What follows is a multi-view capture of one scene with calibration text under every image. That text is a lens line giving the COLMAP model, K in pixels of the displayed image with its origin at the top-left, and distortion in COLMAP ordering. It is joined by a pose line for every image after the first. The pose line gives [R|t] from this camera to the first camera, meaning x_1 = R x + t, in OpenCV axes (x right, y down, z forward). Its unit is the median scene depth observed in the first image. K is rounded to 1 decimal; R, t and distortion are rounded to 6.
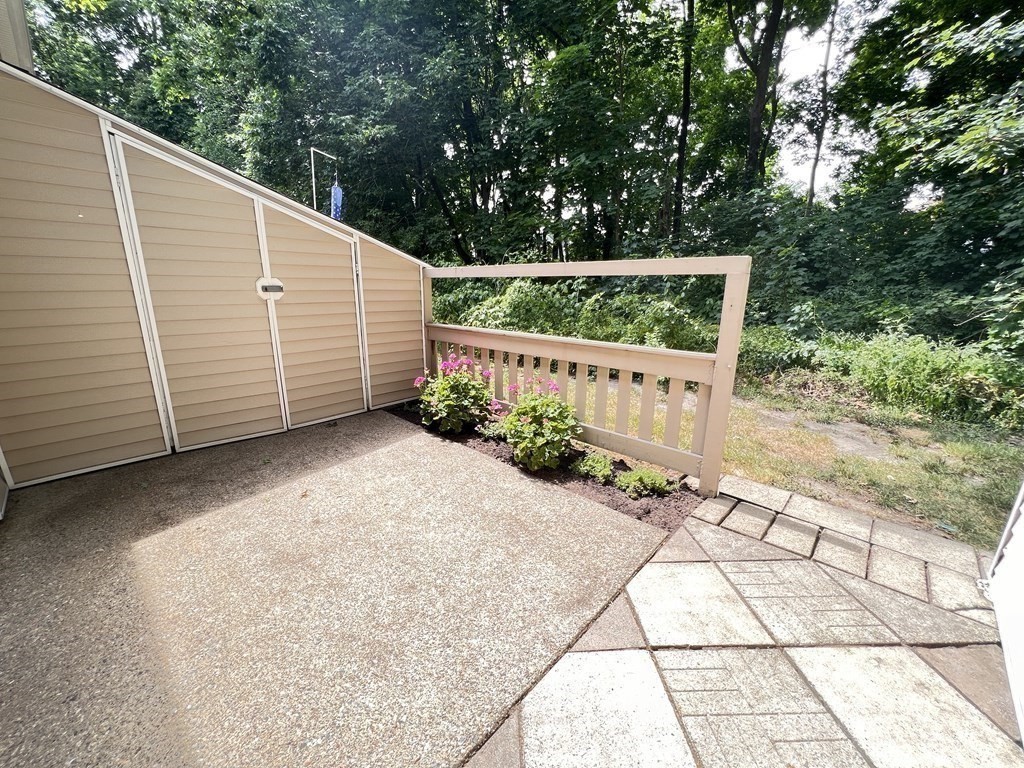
lens RADIAL K [[409.8, 0, 512.0], [0, 409.8, 385.7], [0, 0, 1]] dist [-0.011783, -0.000127]
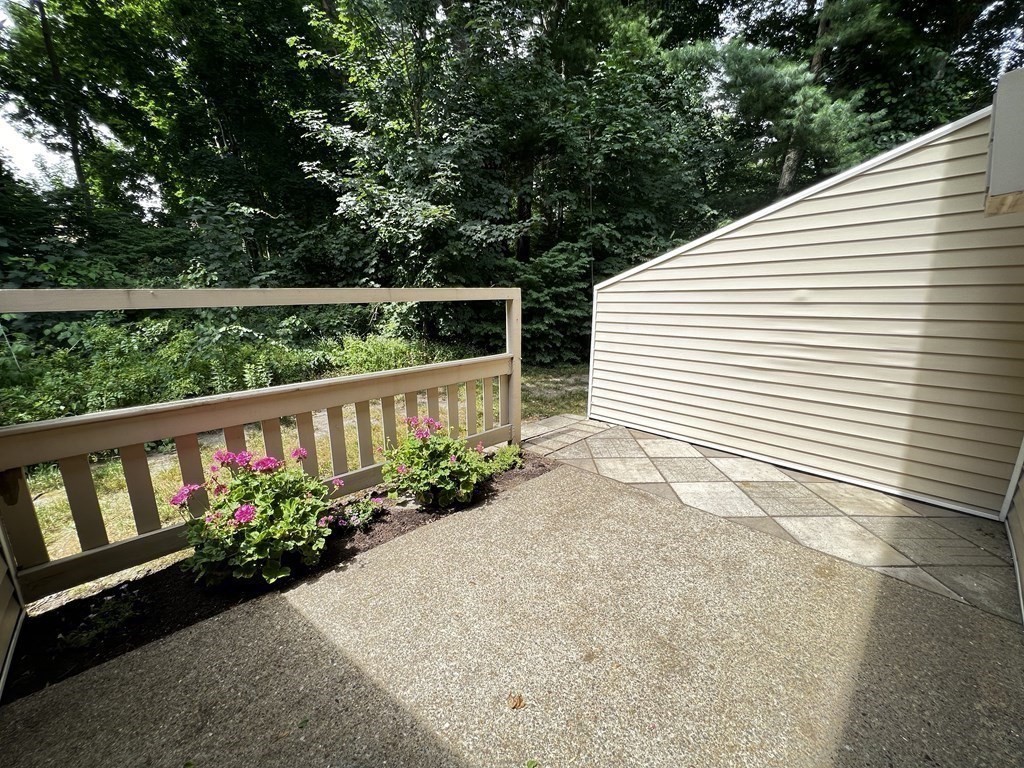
lens RADIAL K [[409.8, 0, 512.1], [0, 409.8, 386.2], [0, 0, 1]] dist [-0.011783, -0.000127]
pose [[0.058285, -0.229951, 0.971455, -1.011402], [0.254057, 0.944487, 0.208325, -0.281959], [-0.965432, 0.234663, 0.113470, 0.884889]]
